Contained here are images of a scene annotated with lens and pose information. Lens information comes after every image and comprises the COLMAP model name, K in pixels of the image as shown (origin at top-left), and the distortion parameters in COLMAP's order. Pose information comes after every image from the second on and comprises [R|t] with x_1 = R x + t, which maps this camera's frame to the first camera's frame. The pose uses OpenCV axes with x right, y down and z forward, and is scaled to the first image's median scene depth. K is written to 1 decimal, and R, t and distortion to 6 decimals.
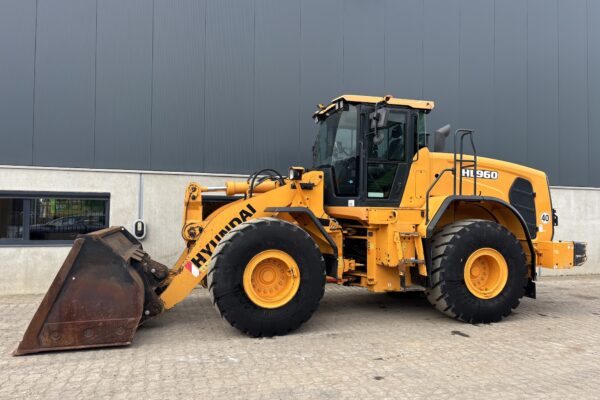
lens RADIAL K [[447.4, 0, 297.0], [0, 447.4, 197.7], [0, 0, 1]] dist [0.080169, -0.088358]
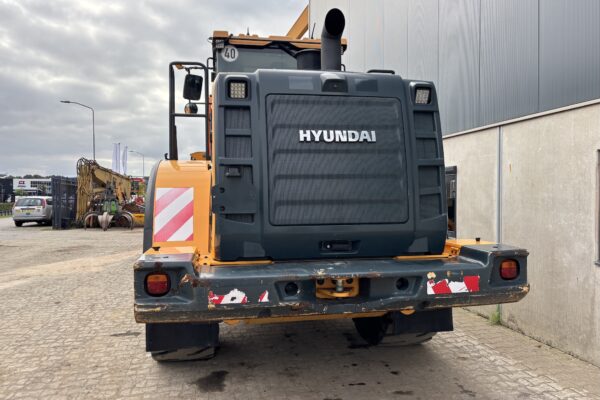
lens RADIAL K [[447.4, 0, 297.0], [0, 447.4, 197.7], [0, 0, 1]] dist [0.080169, -0.088358]
pose [[-0.083615, -0.004742, -0.996487, 1.000721], [0.044476, 0.998974, -0.008486, 0.060604], [0.995505, -0.045029, -0.083319, 1.196740]]
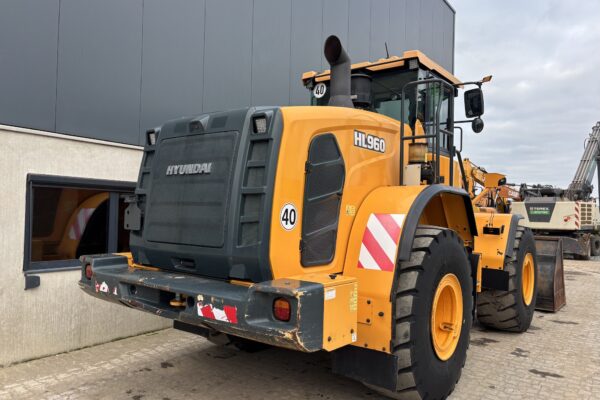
lens RADIAL K [[447.4, 0, 297.0], [0, 447.4, 197.7], [0, 0, 1]] dist [0.080169, -0.088358]
pose [[-0.806991, -0.051102, -0.588348, 0.779898], [-0.013288, 0.997568, -0.068419, 0.065031], [0.590414, -0.047396, -0.805708, 1.661741]]
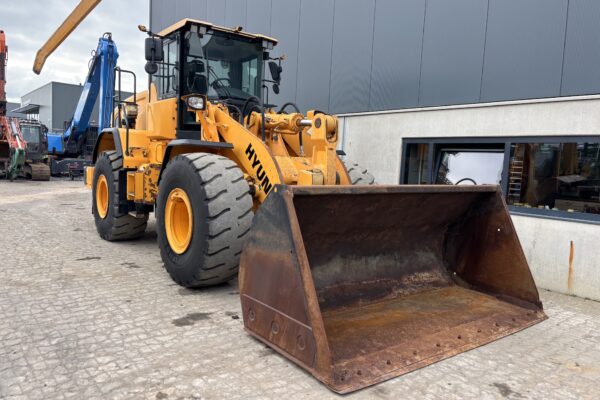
lens RADIAL K [[447.4, 0, 297.0], [0, 447.4, 197.7], [0, 0, 1]] dist [0.080169, -0.088358]
pose [[0.376300, 0.083370, -0.922739, 1.281890], [-0.000157, 0.995949, 0.089920, 0.057162], [0.926498, -0.033692, 0.374789, 0.908627]]
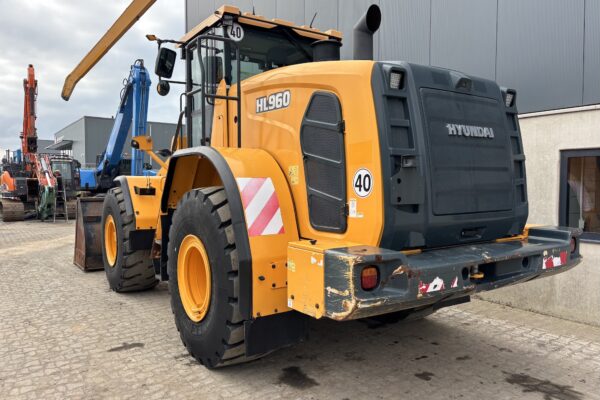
lens RADIAL K [[447.4, 0, 297.0], [0, 447.4, 197.7], [0, 0, 1]] dist [0.080169, -0.088358]
pose [[0.321033, 0.019565, -0.946866, 0.960916], [0.045194, 0.998331, 0.035951, 0.044415], [0.945989, -0.054334, 0.319613, 0.891839]]
